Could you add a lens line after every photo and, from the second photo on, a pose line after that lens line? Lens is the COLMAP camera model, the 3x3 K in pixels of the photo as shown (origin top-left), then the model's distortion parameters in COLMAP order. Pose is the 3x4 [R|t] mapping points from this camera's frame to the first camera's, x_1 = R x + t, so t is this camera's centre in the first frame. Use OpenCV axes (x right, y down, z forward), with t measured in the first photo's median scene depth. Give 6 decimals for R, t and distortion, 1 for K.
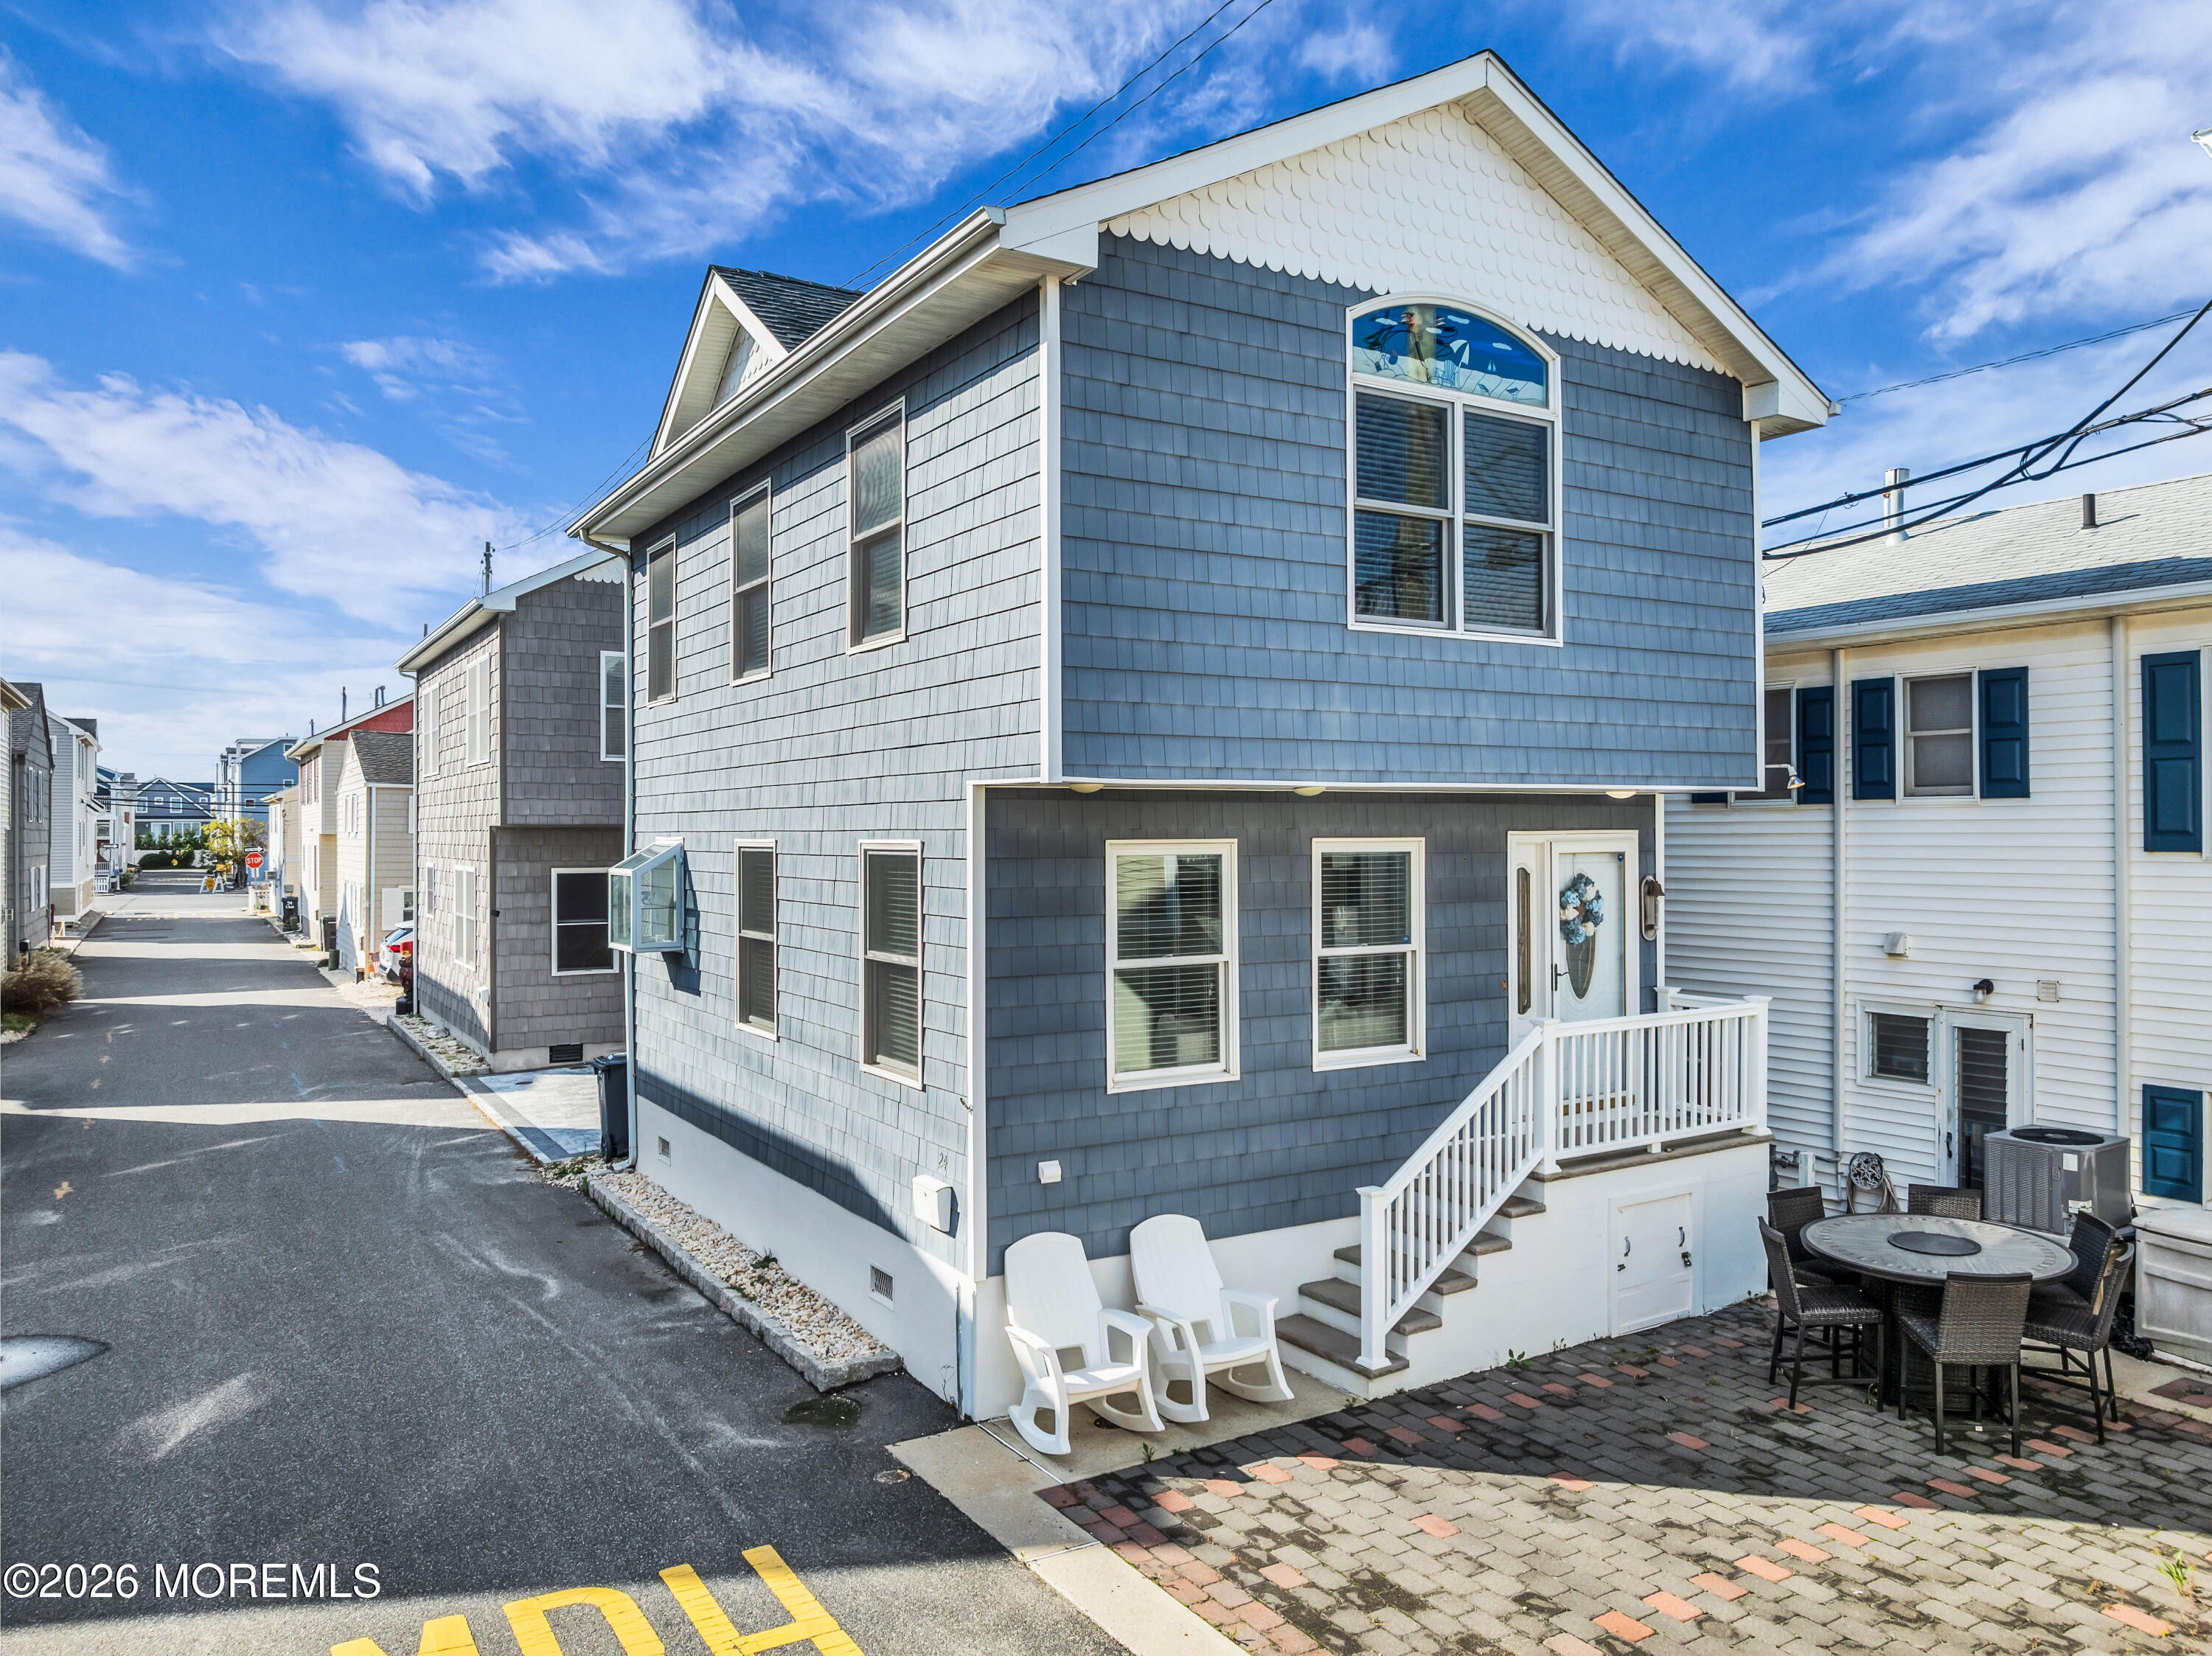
lens RADIAL K [[1541.3, 0, 1106.0], [0, 1541.3, 828.0], [0, 0, 1]] dist [-0.004585, -0.000875]
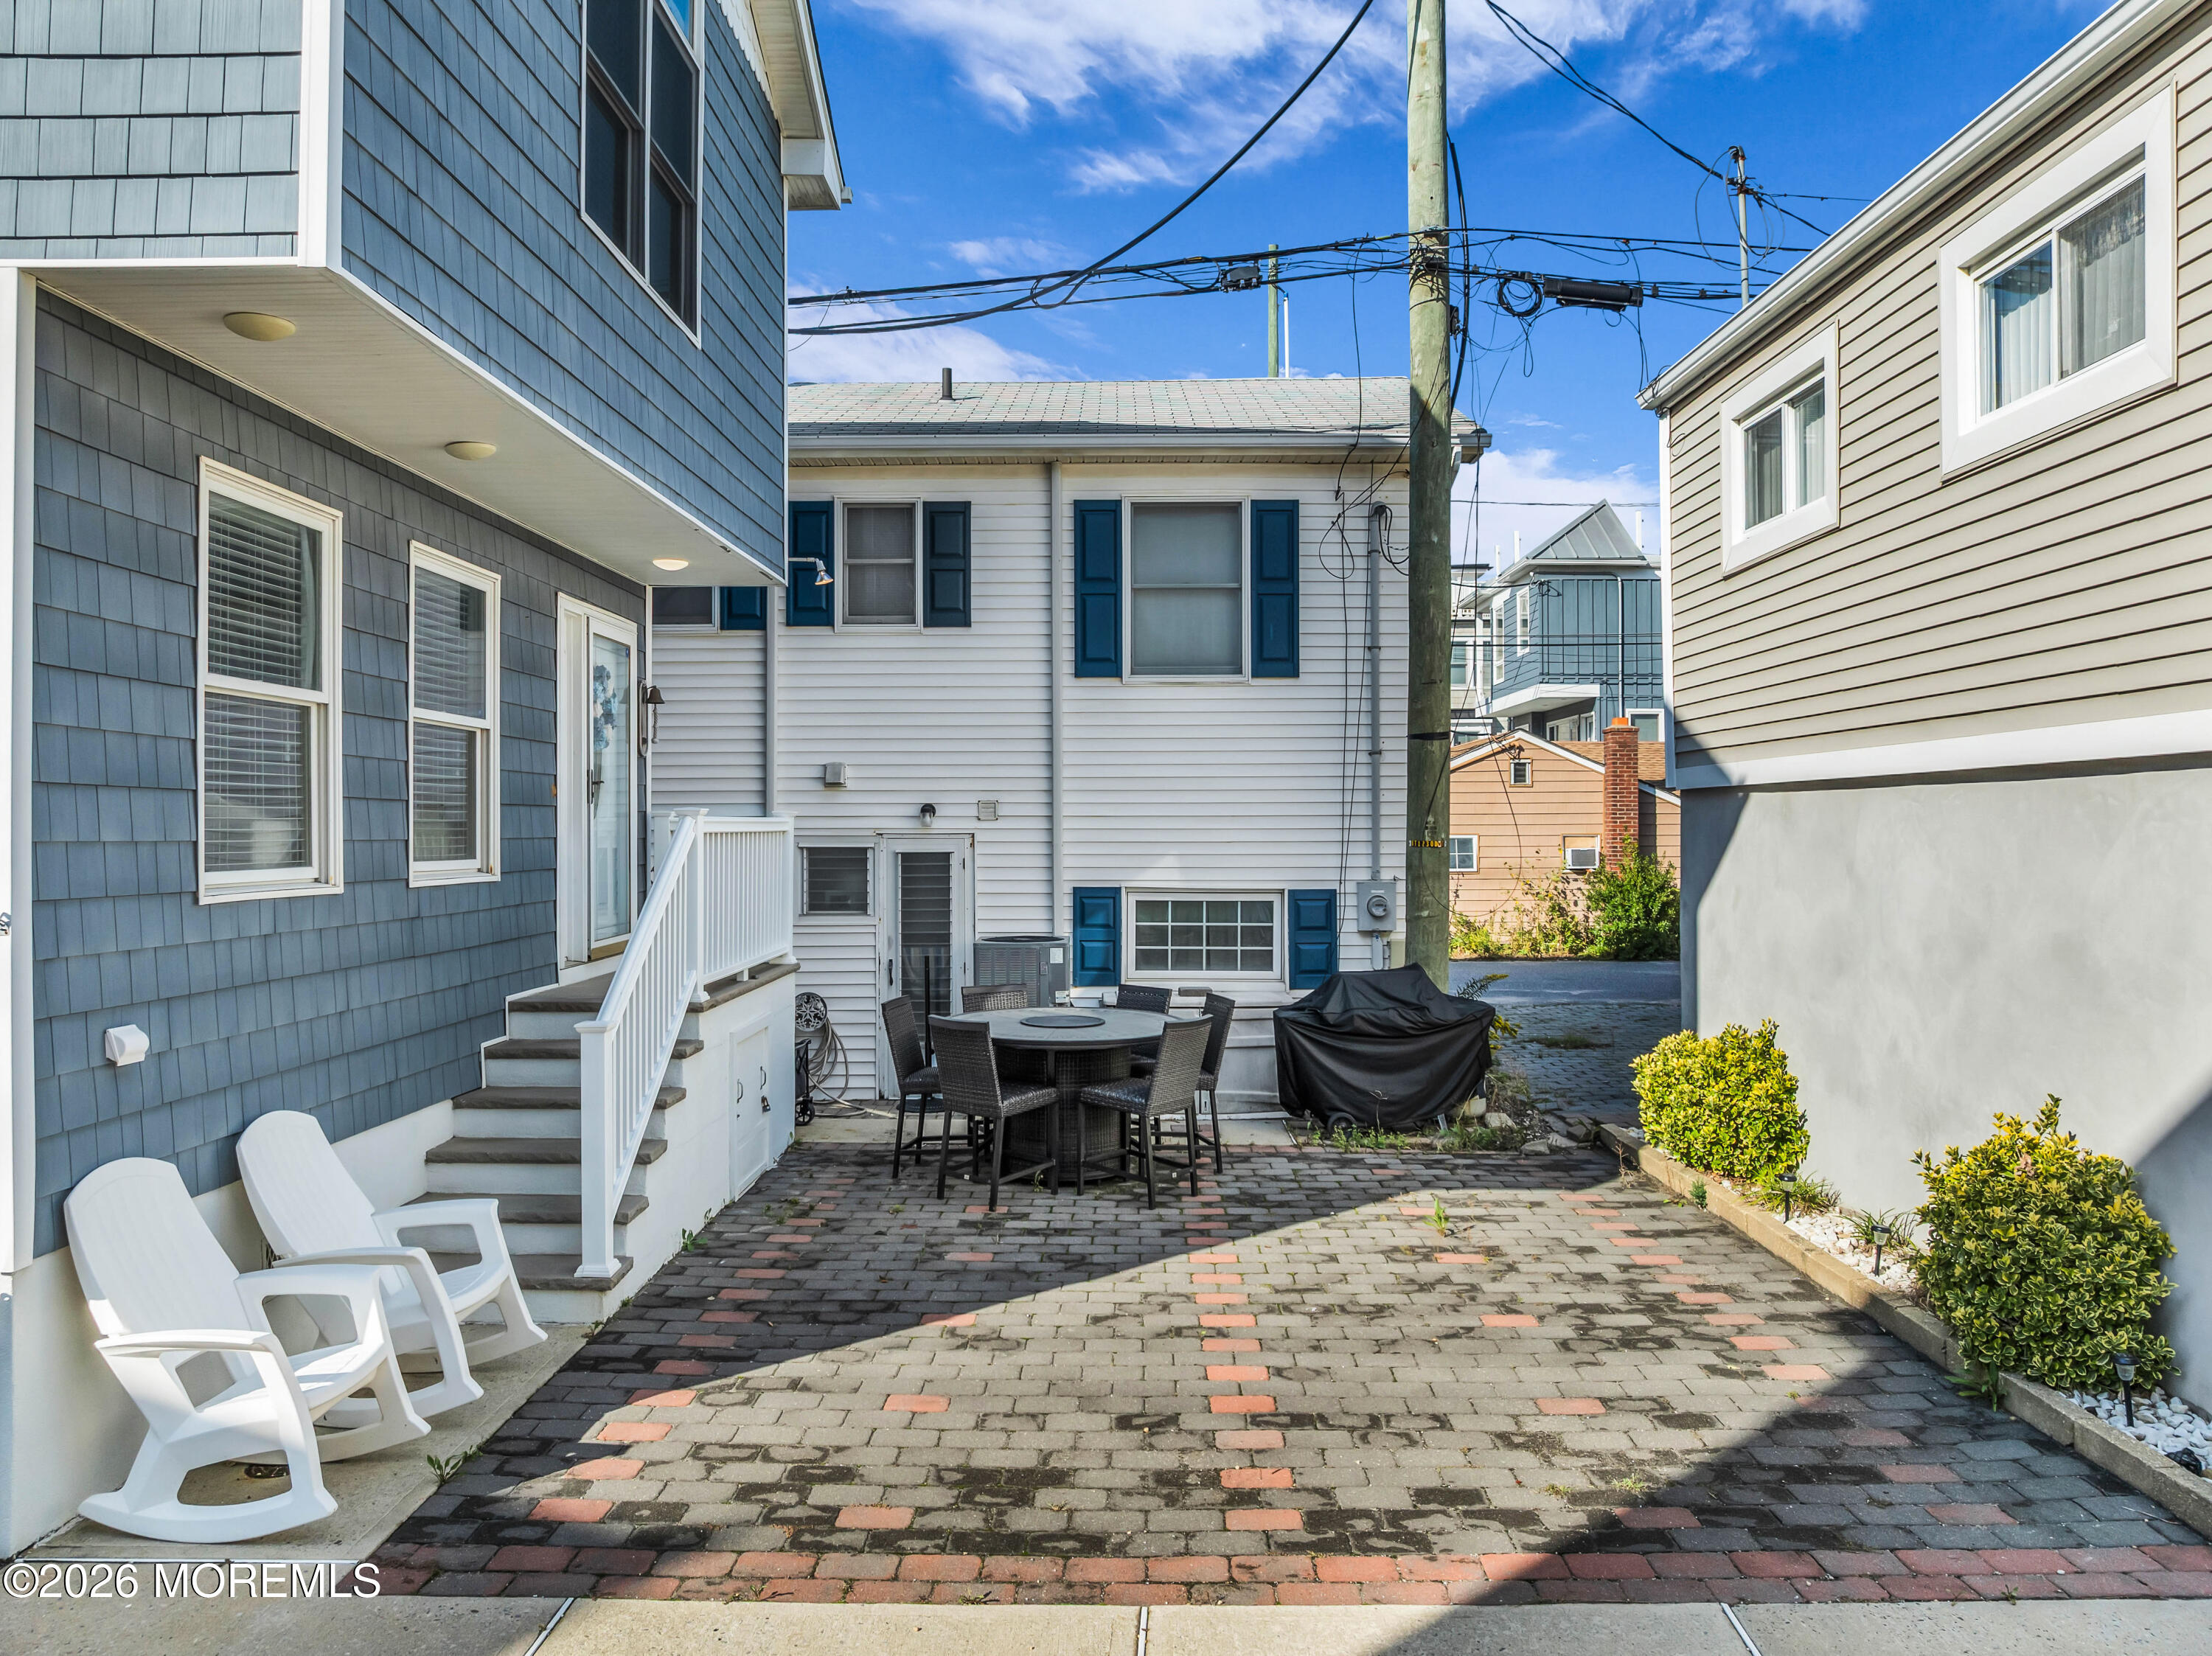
lens RADIAL K [[1568.3, 0, 1106.0], [0, 1568.3, 828.0], [0, 0, 1]] dist [-0.027323, -0.001234]
pose [[0.542584, 0.007220, 0.839971, -0.348300], [-0.011865, 0.999929, -0.000931, 0.166424], [-0.839918, -0.009461, 0.542631, 0.489627]]
